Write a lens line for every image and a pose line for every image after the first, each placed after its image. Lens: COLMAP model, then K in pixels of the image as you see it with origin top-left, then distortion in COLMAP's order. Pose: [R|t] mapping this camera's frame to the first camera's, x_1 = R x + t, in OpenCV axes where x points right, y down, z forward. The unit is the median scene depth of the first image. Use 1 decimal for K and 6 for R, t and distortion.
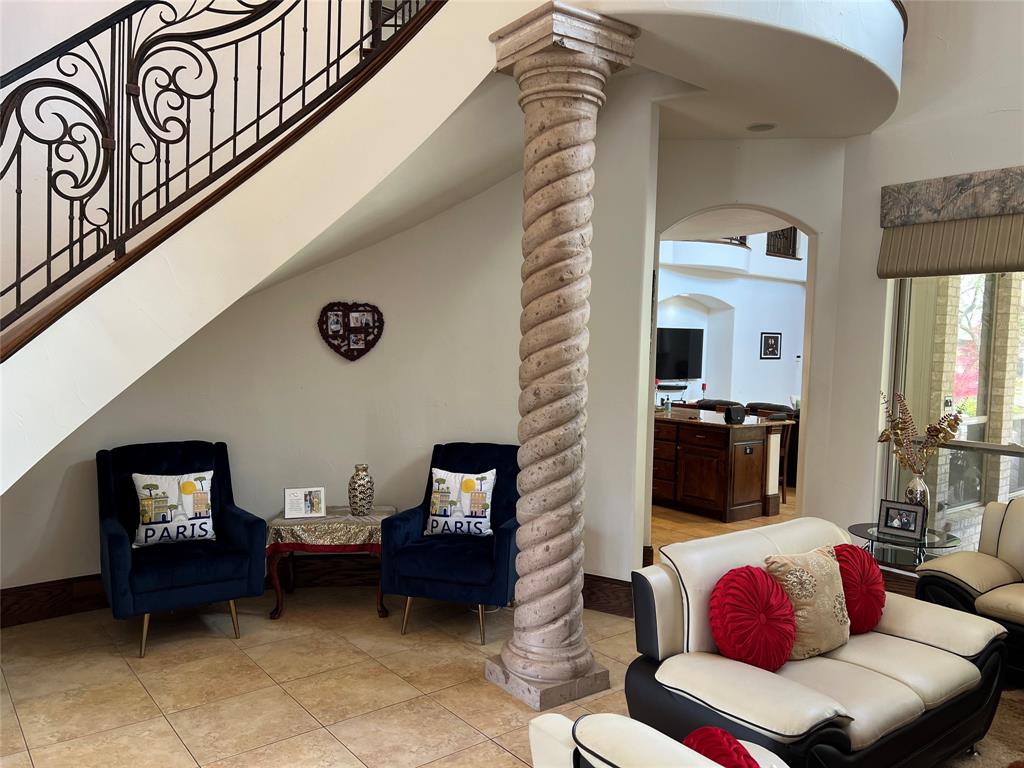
lens RADIAL K [[767.7, 0, 506.6], [0, 767.7, 387.3], [0, 0, 1]] dist [0.057590, -0.074988]
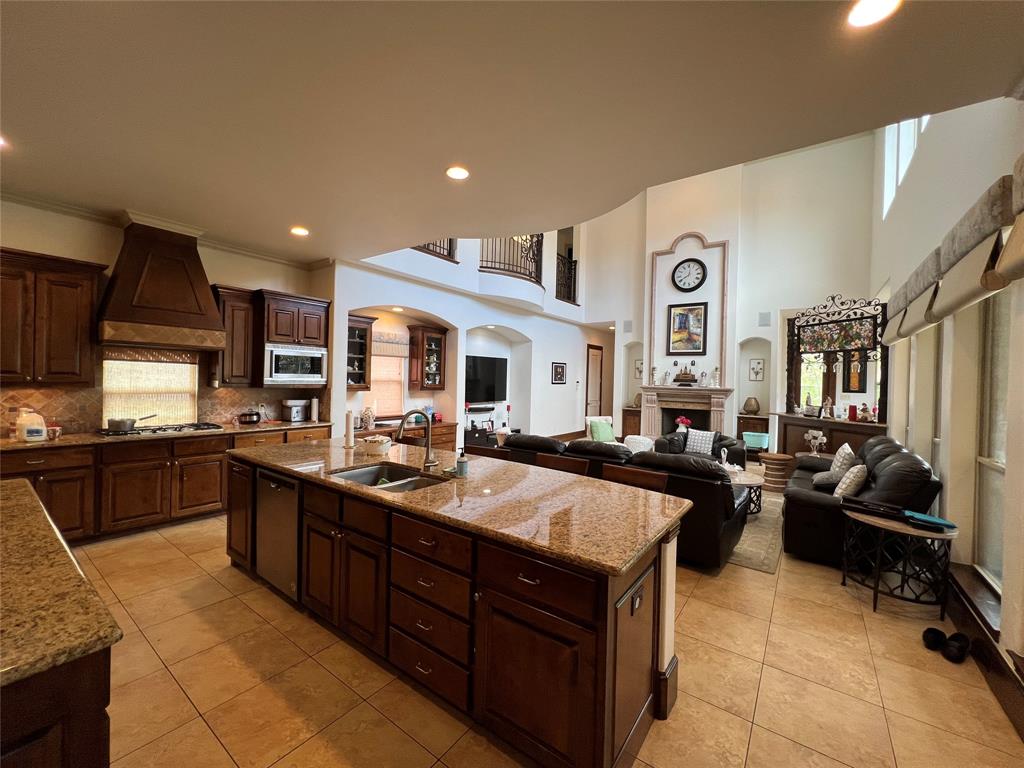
lens RADIAL K [[409.7, 0, 513.6], [0, 409.7, 380.1], [0, 0, 1]] dist [-0.001800, 0.001428]
pose [[0.961826, -0.000888, 0.273659, 0.093400], [0.012856, 0.999037, -0.041942, -0.016354], [-0.273358, 0.043859, 0.960912, 0.397856]]
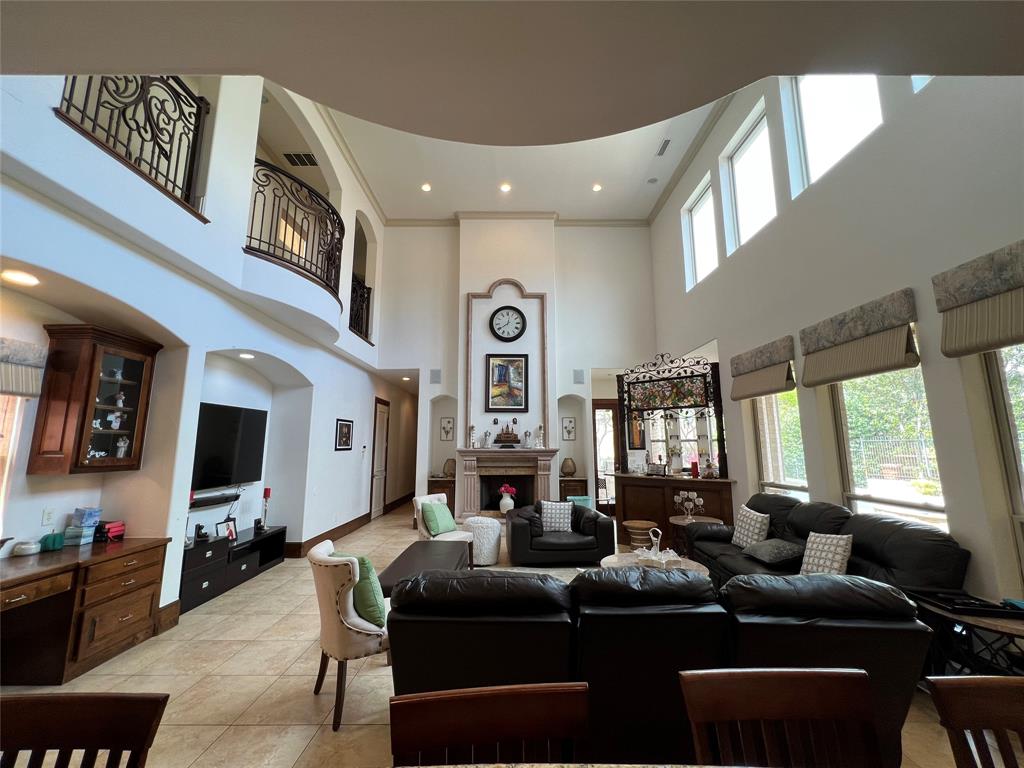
lens RADIAL K [[409.7, 0, 510.8], [0, 409.7, 382.0], [0, 0, 1]] dist [-0.001800, 0.001428]
pose [[0.616027, 0.098298, 0.781568, 0.090946], [0.058481, 0.983738, -0.169819, -0.023399], [-0.785551, 0.150320, 0.600261, 0.580886]]
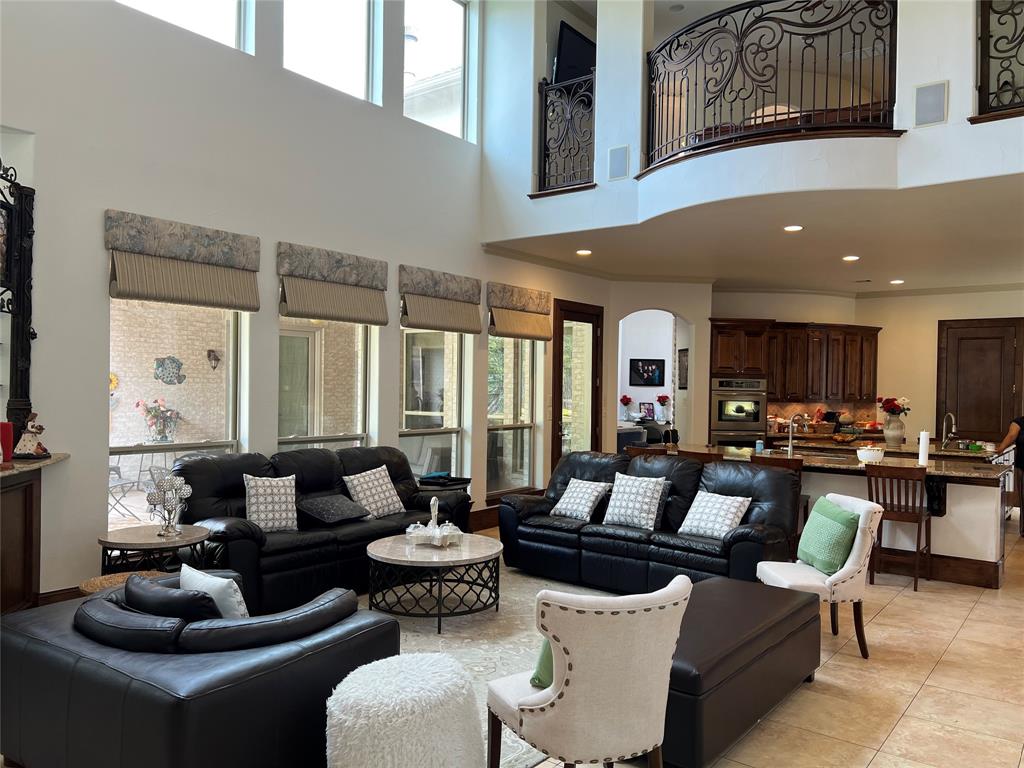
lens RADIAL K [[767.7, 0, 516.8], [0, 767.7, 397.9], [0, 0, 1]] dist [0.057590, -0.074988]
pose [[-0.967987, -0.037865, -0.248129, 0.404264], [-0.054709, 0.996616, 0.061342, -0.042591], [0.244967, 0.072953, -0.966783, 1.026808]]
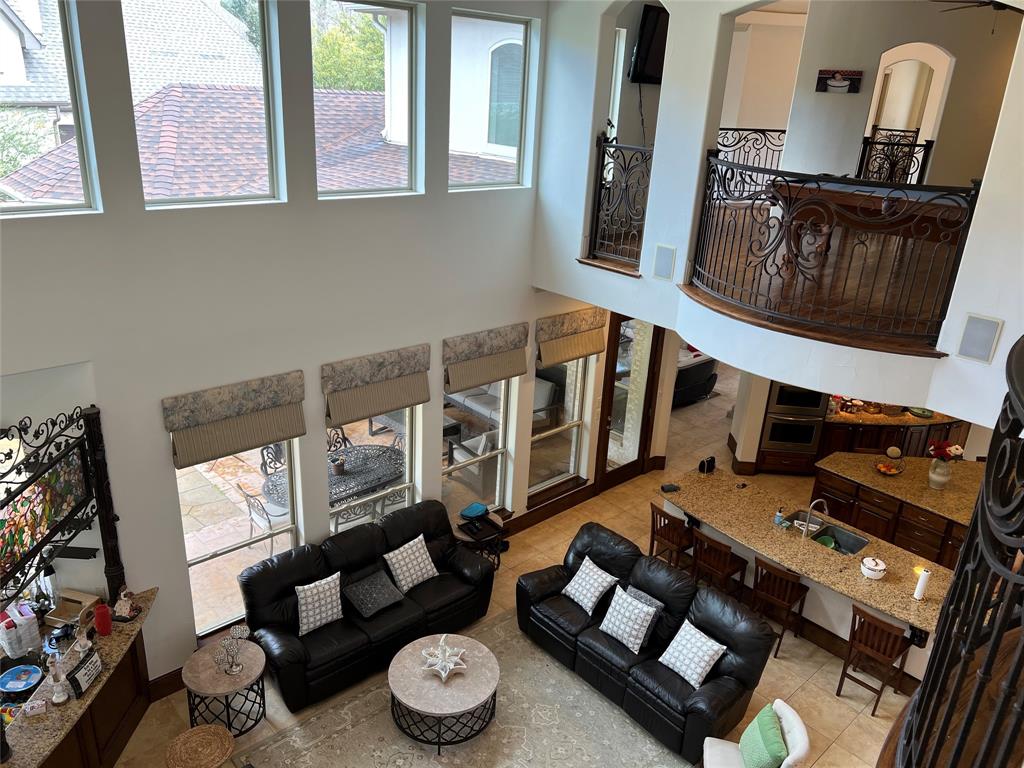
lens RADIAL K [[767.7, 0, 518.1], [0, 767.7, 386.9], [0, 0, 1]] dist [0.057590, -0.074988]
pose [[-0.993428, -0.043735, -0.105773, 0.361567], [-0.084254, 0.904920, 0.417159, -0.279937], [0.077471, 0.423330, -0.902657, 1.006972]]
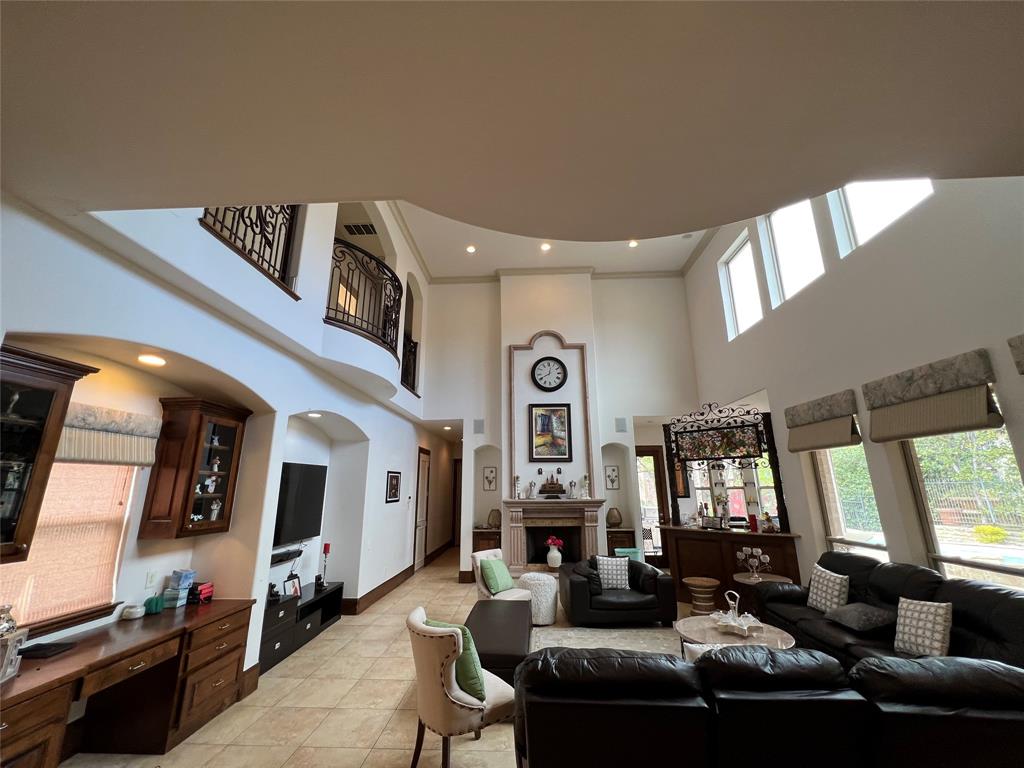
lens RADIAL K [[409.7, 0, 511.4], [0, 409.7, 382.8], [0, 0, 1]] dist [-0.001800, 0.001428]
pose [[0.653174, 0.160535, 0.739995, 0.062167], [0.063793, 0.962127, -0.265033, -0.036328], [-0.754516, 0.220319, 0.618195, 0.595797]]
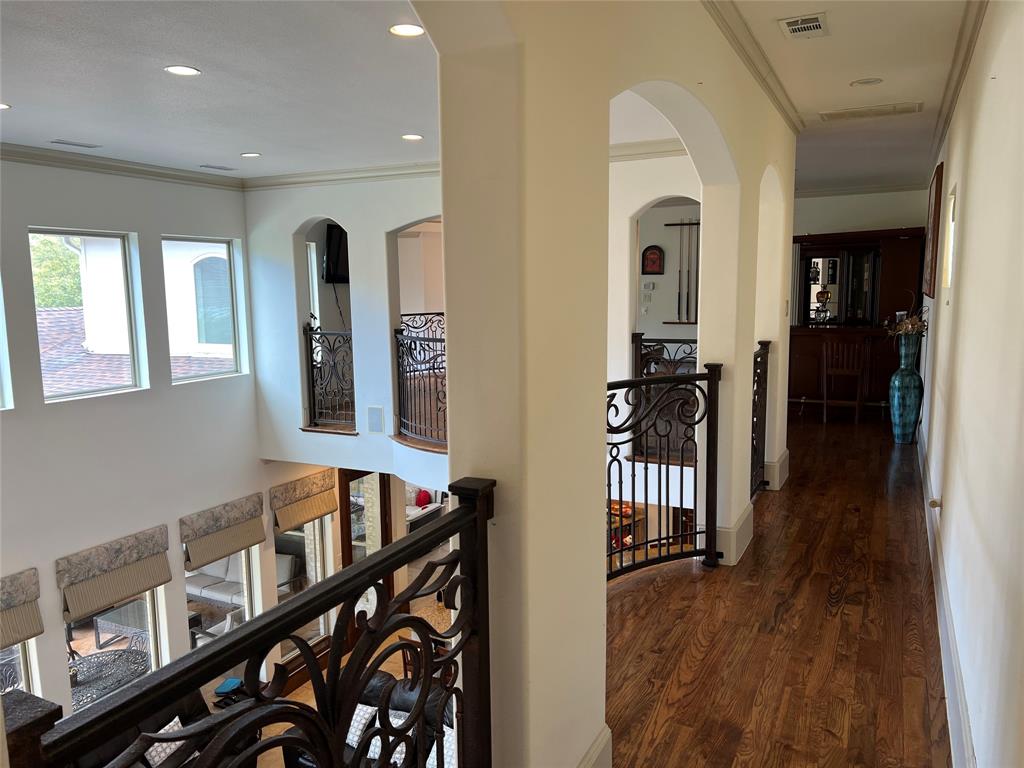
lens RADIAL K [[767.7, 0, 521.7], [0, 767.7, 389.5], [0, 0, 1]] dist [0.057590, -0.074988]
pose [[-0.896241, 0.045609, -0.441217, 0.379117], [-0.036282, 0.983829, 0.175400, -0.285760], [0.442081, 0.173209, -0.880093, 1.100454]]
